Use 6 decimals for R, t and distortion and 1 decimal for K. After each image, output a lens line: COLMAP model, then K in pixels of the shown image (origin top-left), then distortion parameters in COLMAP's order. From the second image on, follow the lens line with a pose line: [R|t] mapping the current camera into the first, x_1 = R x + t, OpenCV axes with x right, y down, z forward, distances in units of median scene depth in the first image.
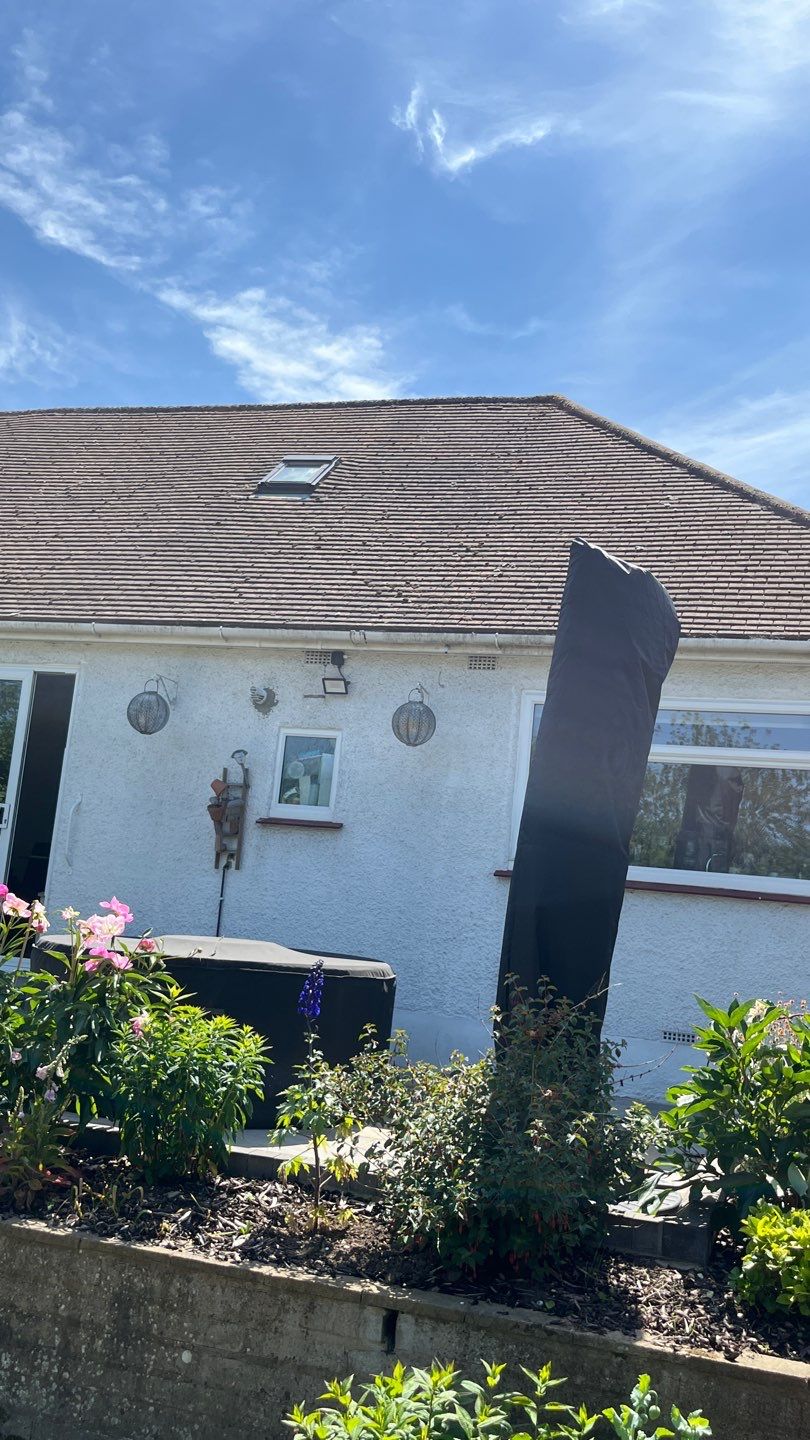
lens RADIAL K [[1273.4, 0, 408.0], [0, 1273.4, 731.3], [0, 0, 1]] dist [0.074575, -0.036684]
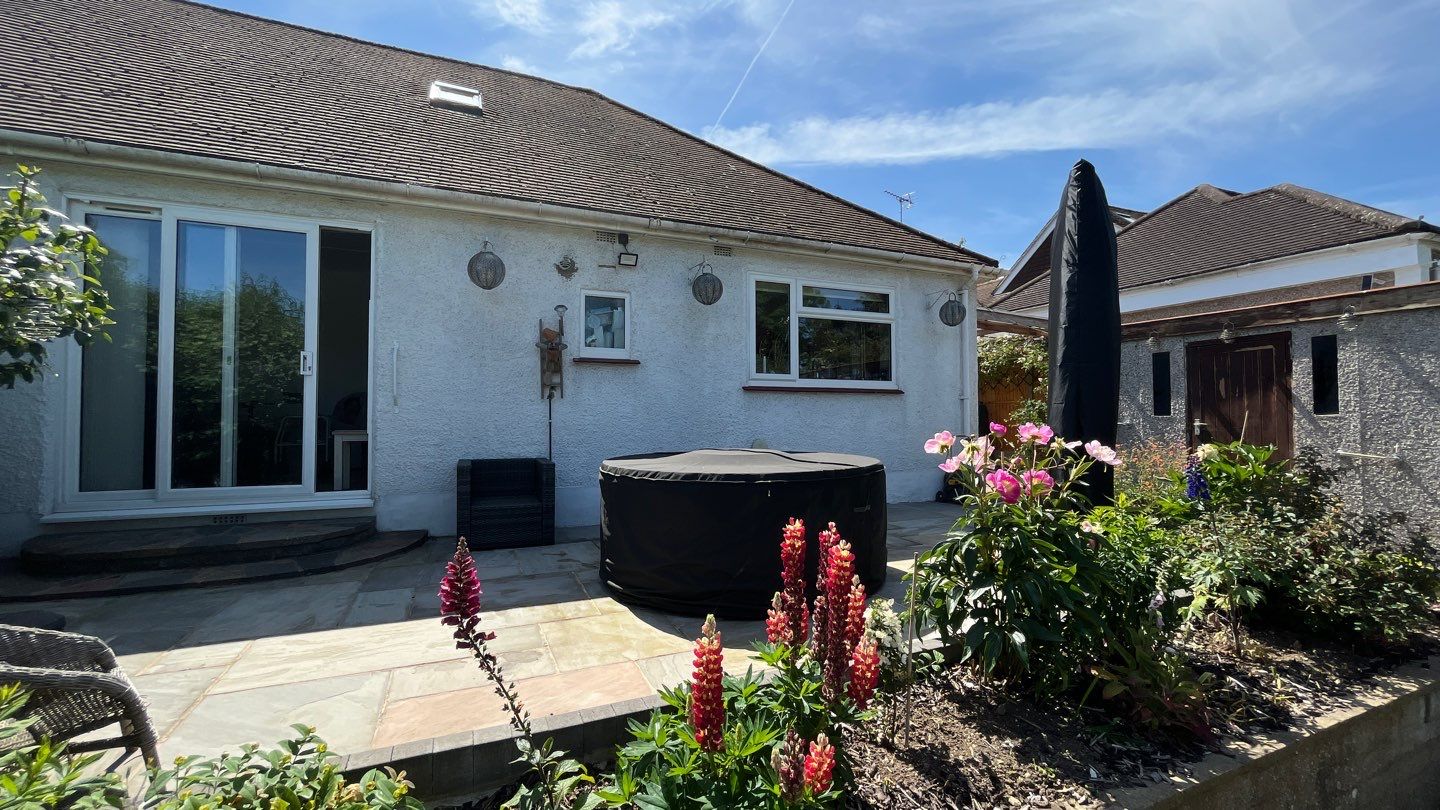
lens RADIAL K [[593.7, 0, 720.7], [0, 593.7, 406.6], [0, 0, 1]] dist [-0.005360, 0.000080]
pose [[0.757163, -0.080451, 0.648253, -0.401324], [-0.016076, 0.989791, 0.141615, 0.028604], [-0.653029, -0.117647, 0.748140, 0.439055]]
